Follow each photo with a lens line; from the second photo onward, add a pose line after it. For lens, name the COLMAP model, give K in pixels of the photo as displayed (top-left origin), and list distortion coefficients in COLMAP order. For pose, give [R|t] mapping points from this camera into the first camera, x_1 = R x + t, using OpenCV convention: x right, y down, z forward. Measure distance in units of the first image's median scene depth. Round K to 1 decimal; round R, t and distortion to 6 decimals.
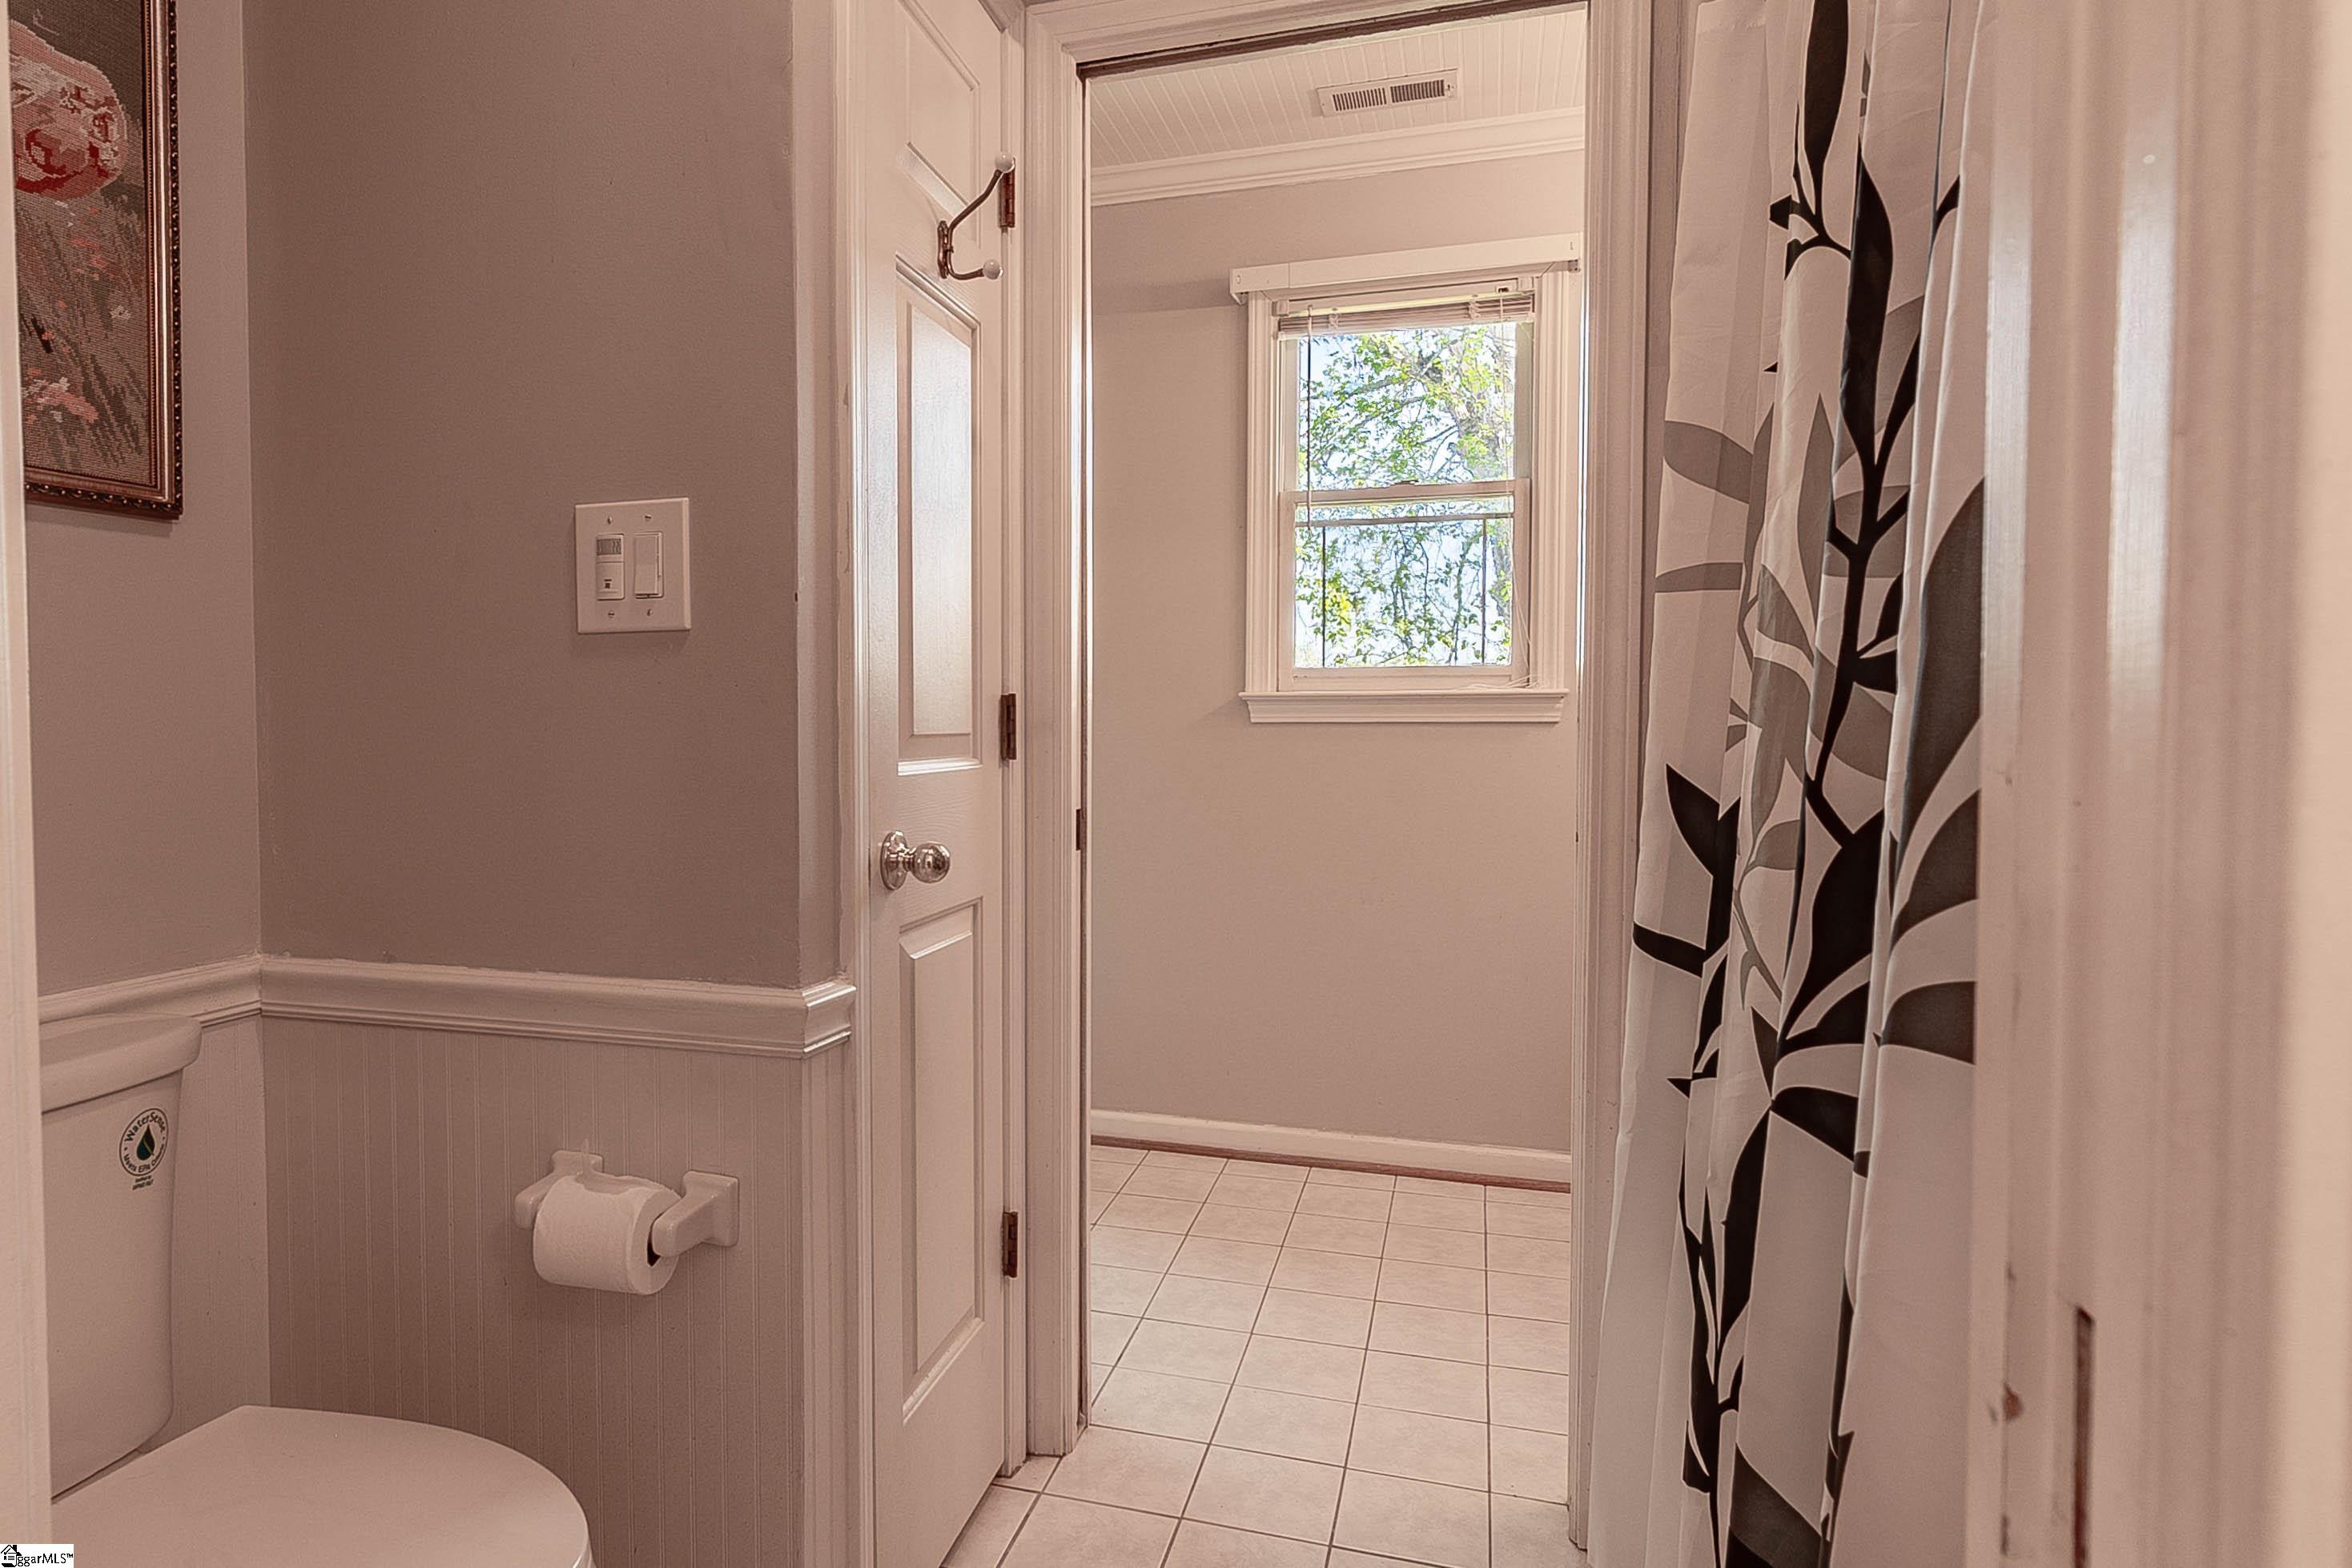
lens RADIAL K [[1212.2, 0, 1136.0], [0, 1212.2, 763.3], [0, 0, 1]] dist [0.004531, 0.001759]
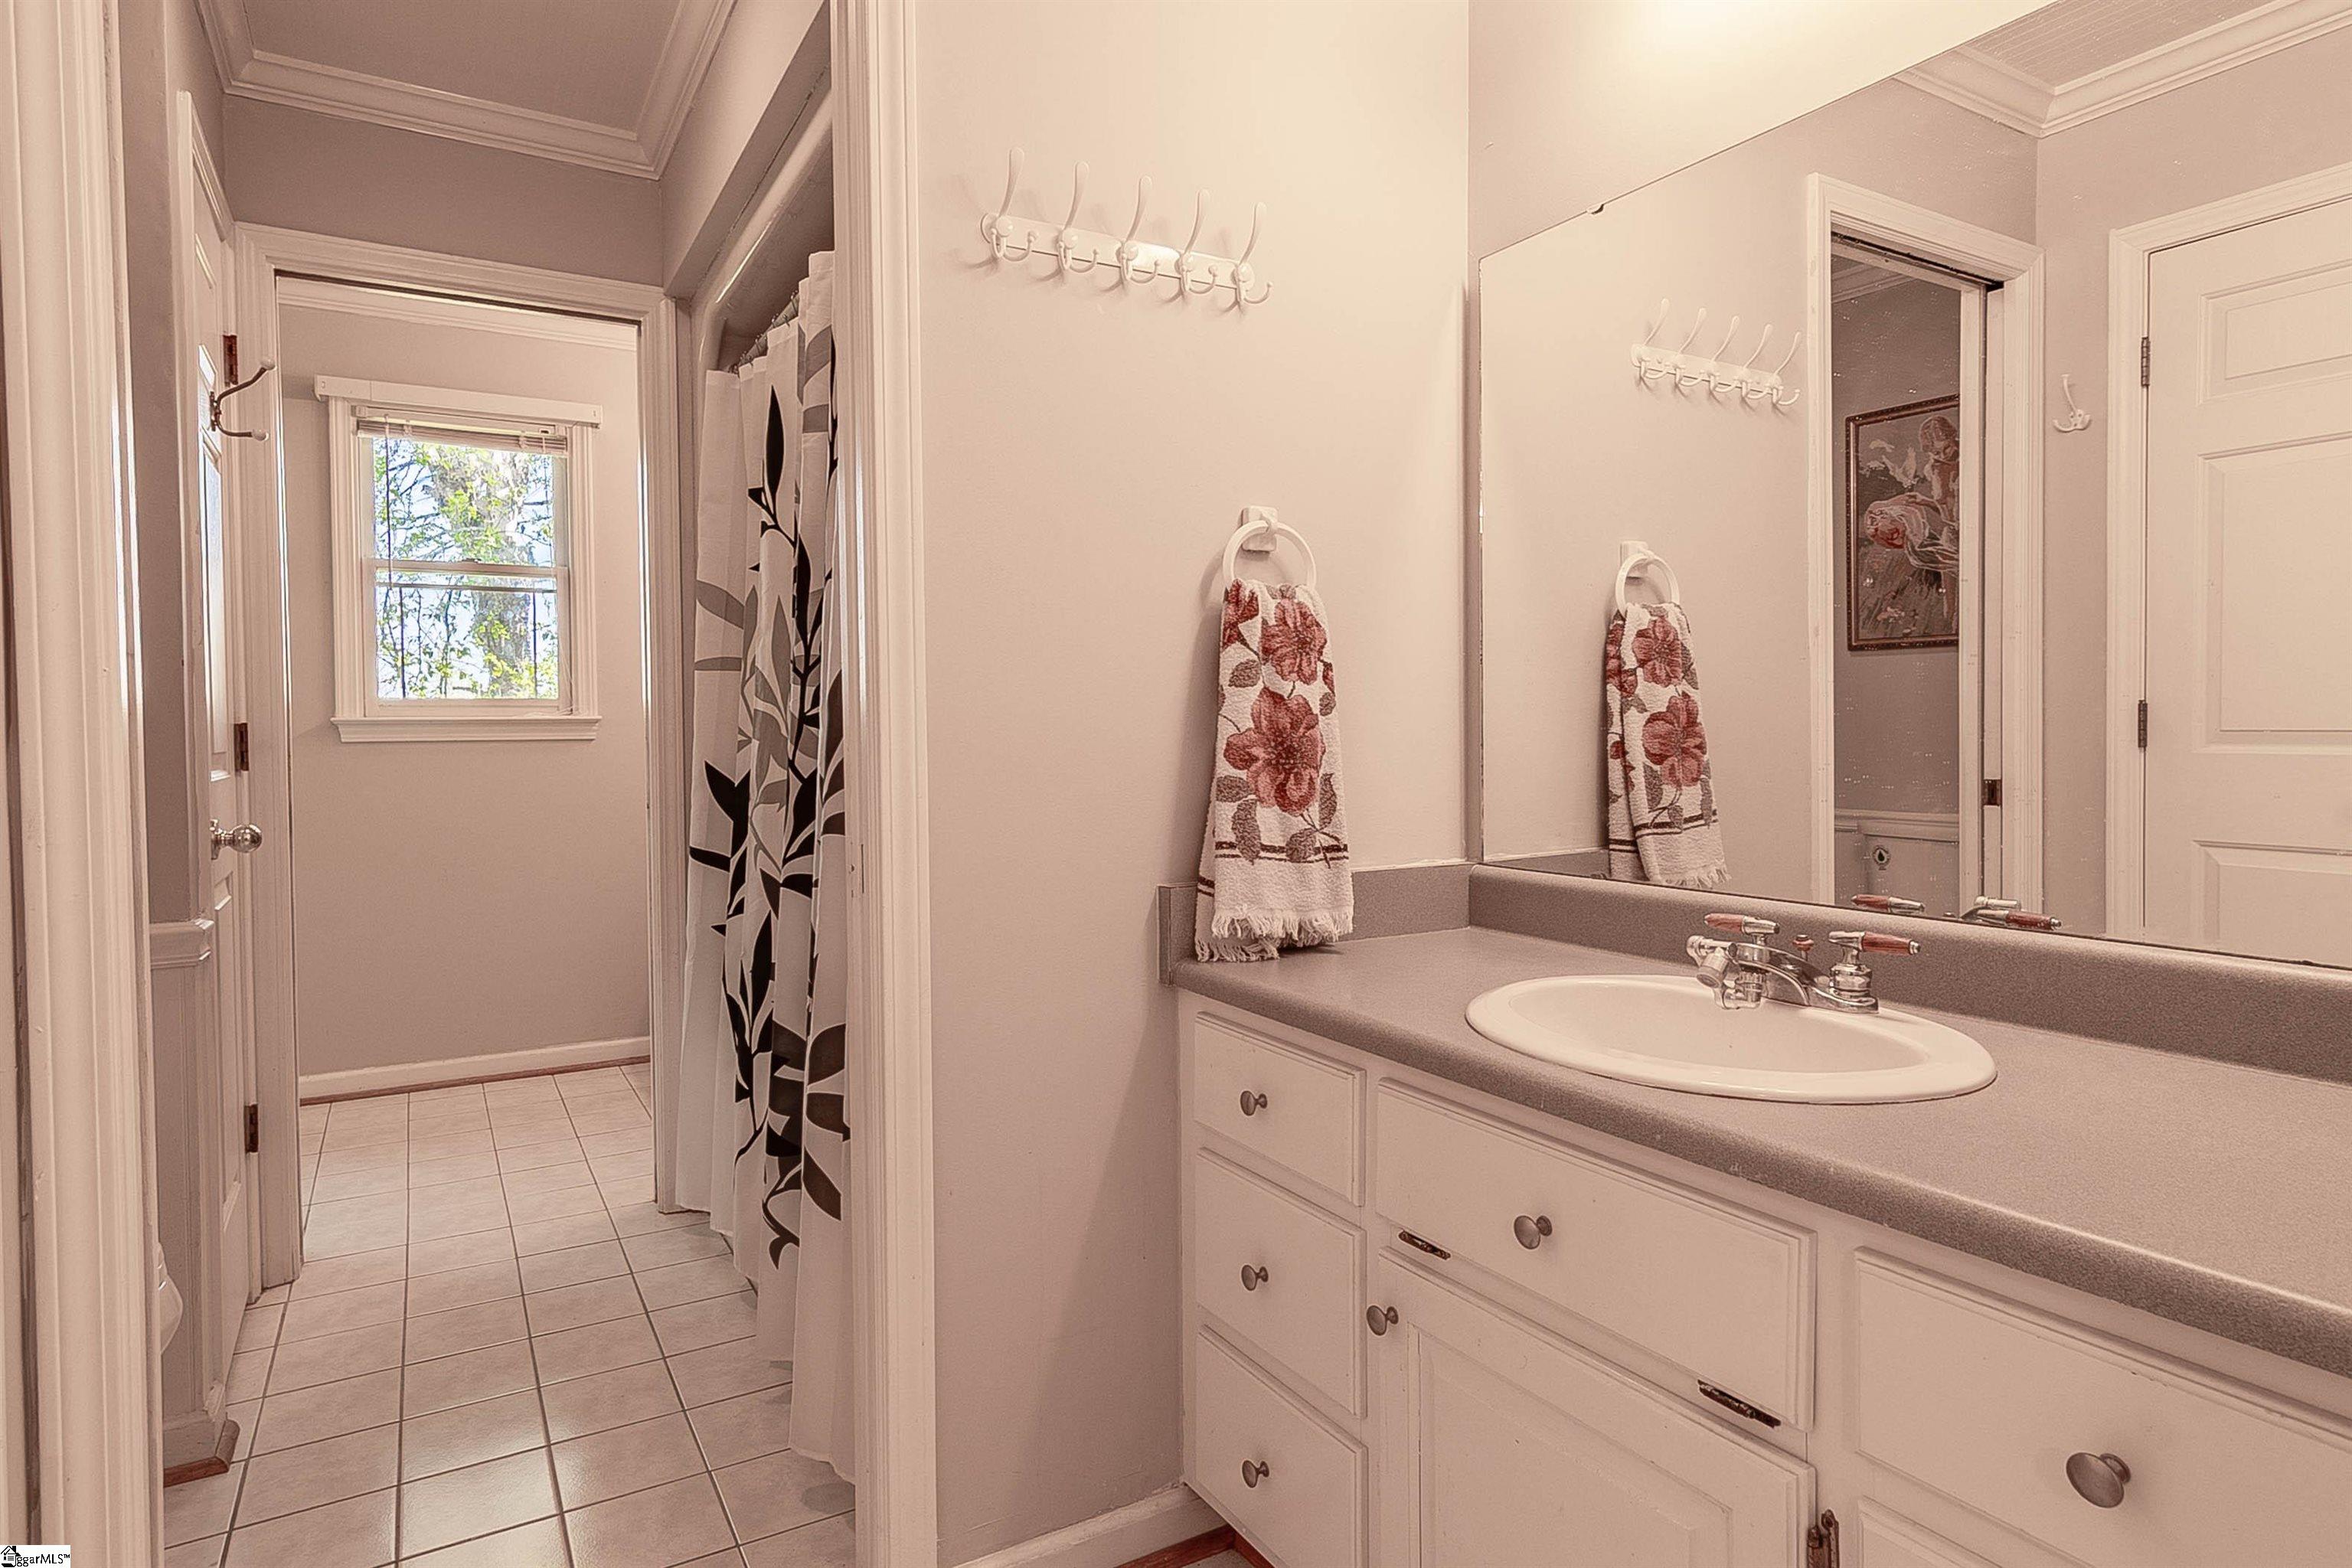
lens RADIAL K [[1212.2, 0, 1136.0], [0, 1212.2, 763.3], [0, 0, 1]] dist [0.004531, 0.001759]
pose [[0.664114, -0.025486, 0.747197, -0.587258], [0.035293, 0.999373, 0.002719, 0.025377], [-0.746798, 0.024565, 0.664597, -0.843893]]
